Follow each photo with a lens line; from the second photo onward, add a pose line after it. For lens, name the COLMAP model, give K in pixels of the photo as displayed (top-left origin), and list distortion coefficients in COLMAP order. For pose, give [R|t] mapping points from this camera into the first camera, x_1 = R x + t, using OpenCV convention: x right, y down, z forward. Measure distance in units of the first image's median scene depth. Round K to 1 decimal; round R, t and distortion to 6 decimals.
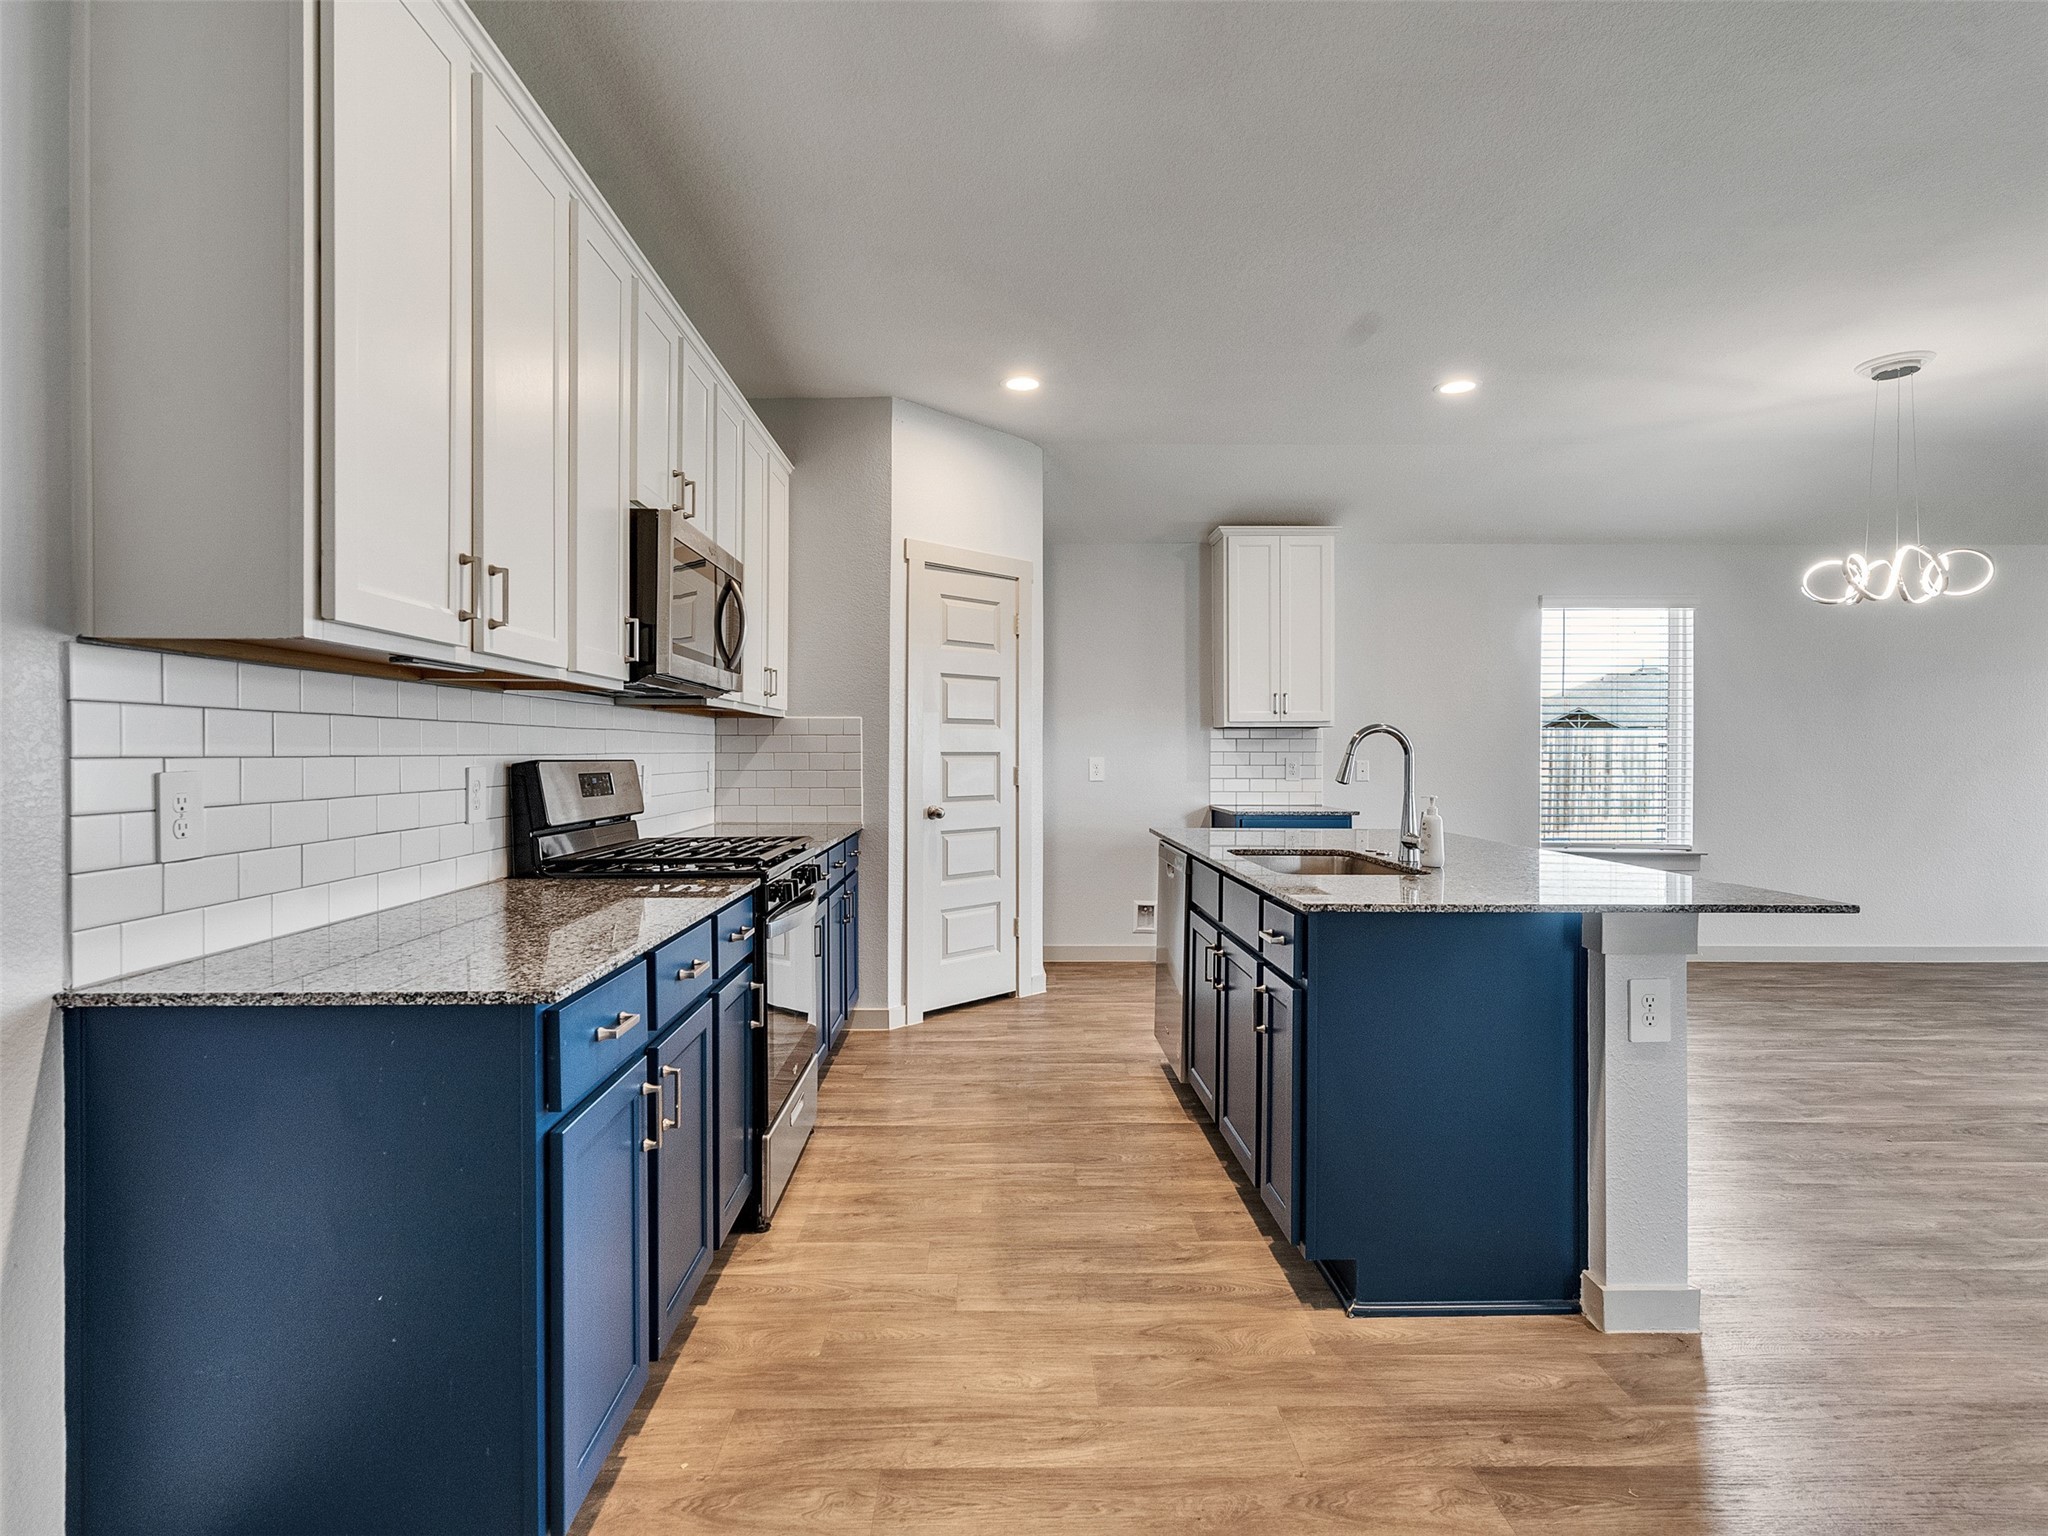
lens RADIAL K [[1058.1, 0, 1007.1], [0, 1058.1, 741.4], [0, 0, 1]] dist [-0.004093, 0.002190]
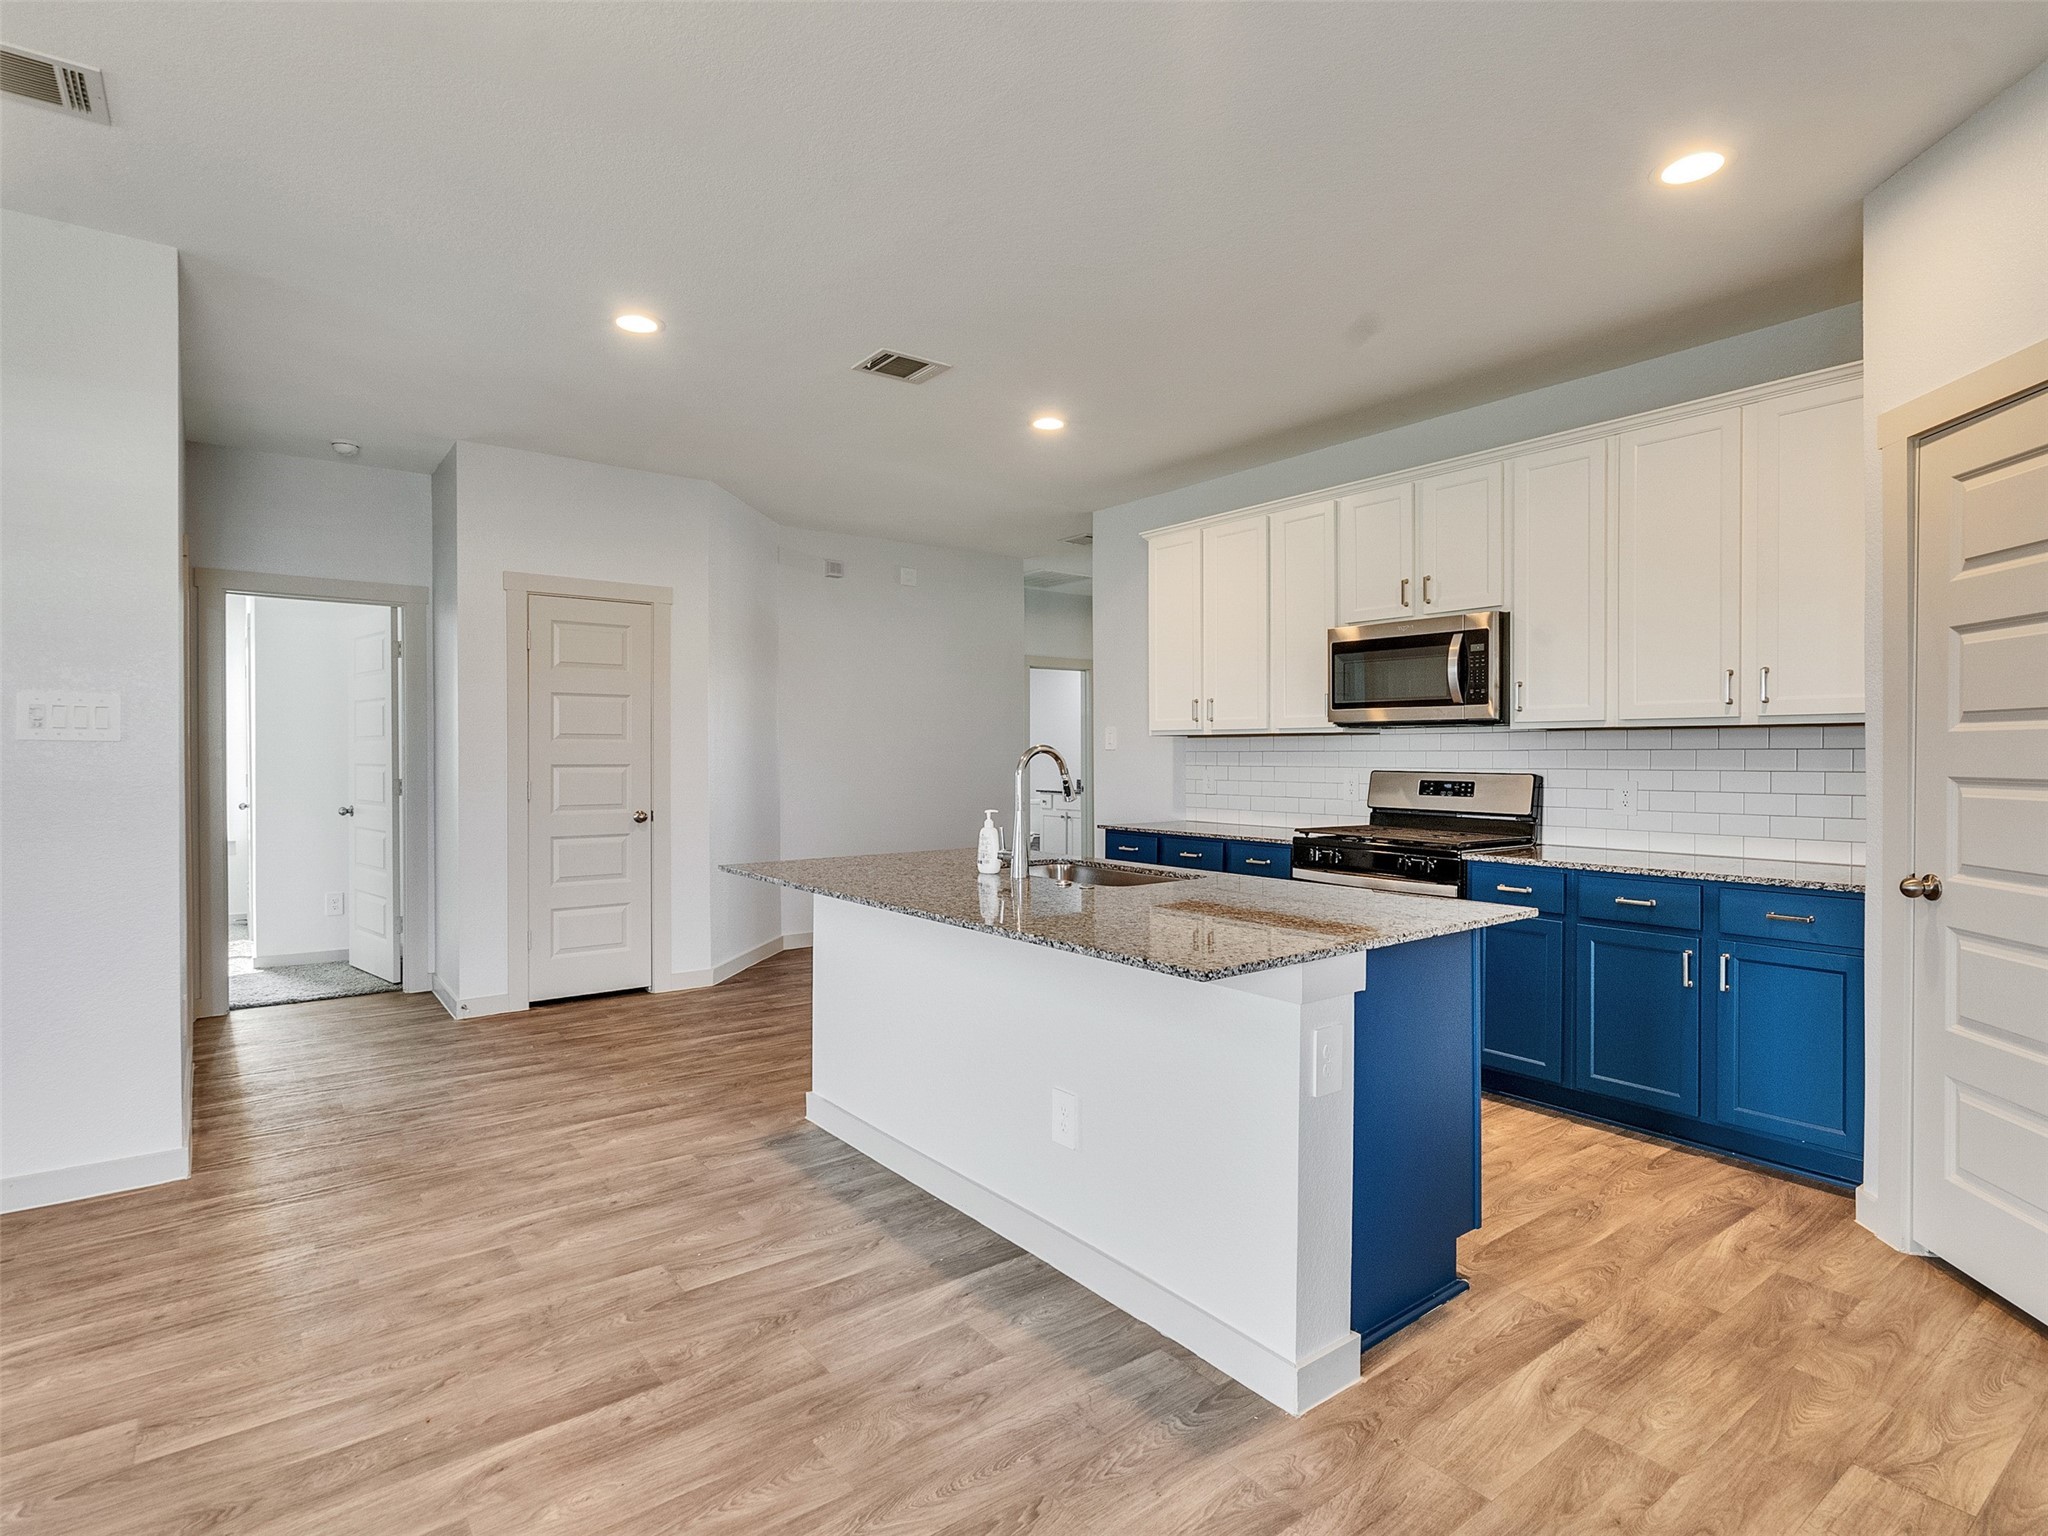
lens RADIAL K [[1058.1, 0, 1004.0], [0, 1058.1, 760.2], [0, 0, 1]] dist [-0.004093, 0.002190]
pose [[-0.806733, 0.004447, -0.590900, 1.141638], [0.007201, 0.999971, -0.002306, -0.000702], [0.590872, -0.006115, -0.806742, 2.085395]]
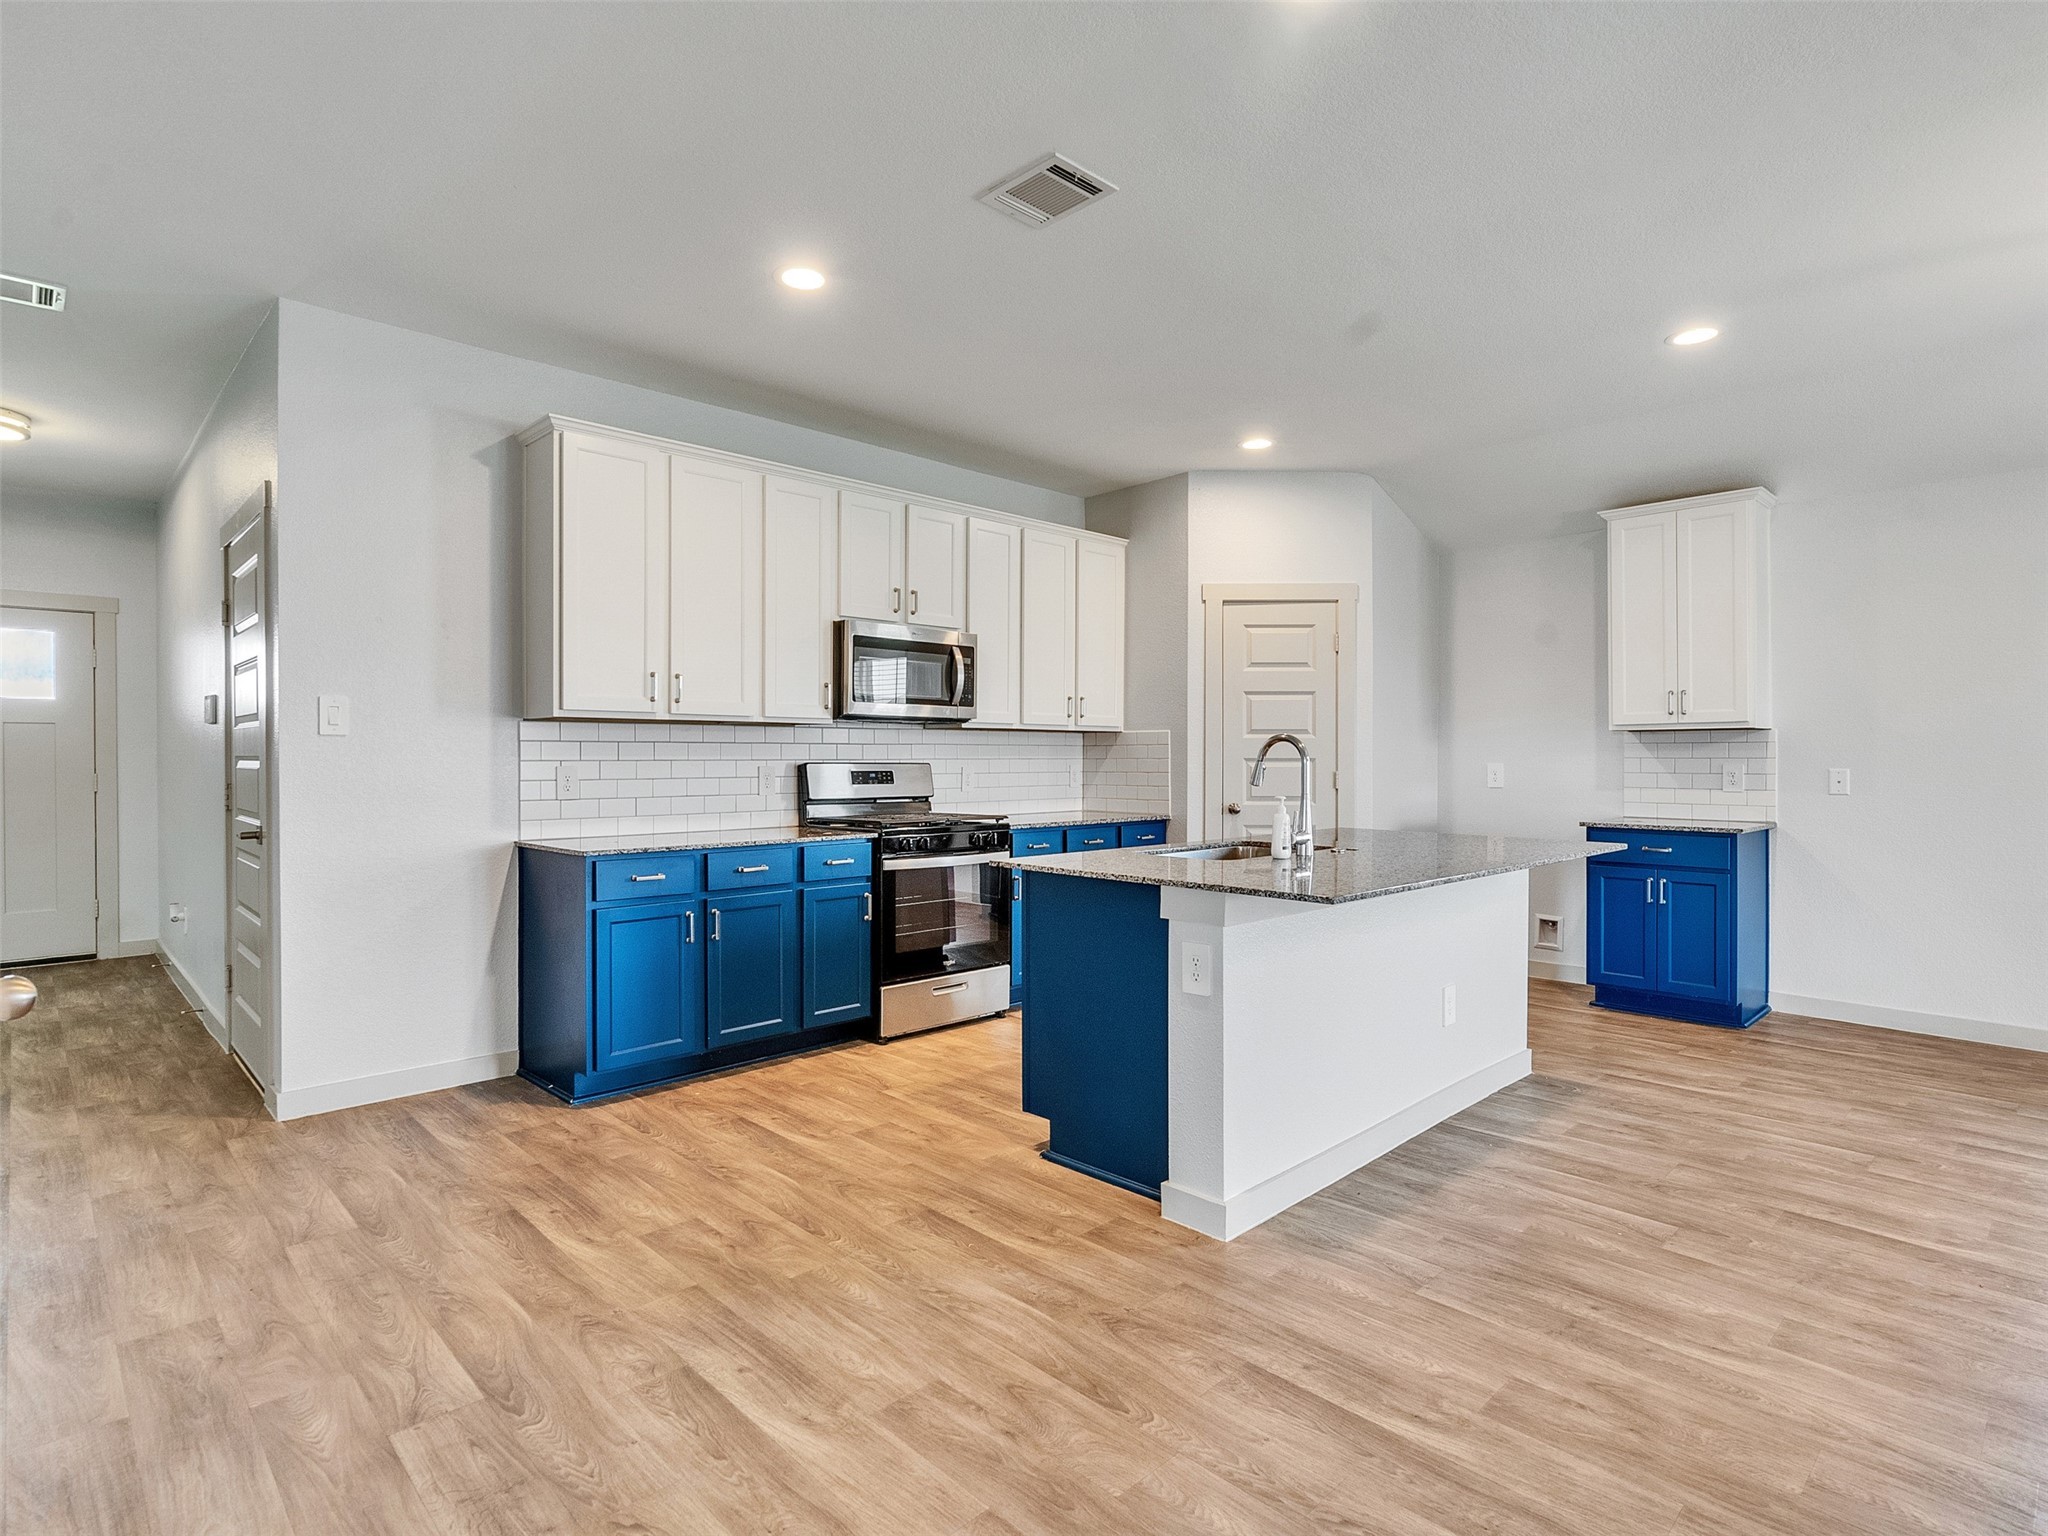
lens RADIAL K [[1058.1, 0, 1000.0], [0, 1058.1, 764.6], [0, 0, 1]] dist [-0.004093, 0.002190]
pose [[0.682908, 0.005618, -0.730483, 1.115075], [0.007688, 0.999860, 0.014877, -0.004043], [0.730464, -0.015776, 0.682769, -0.001740]]
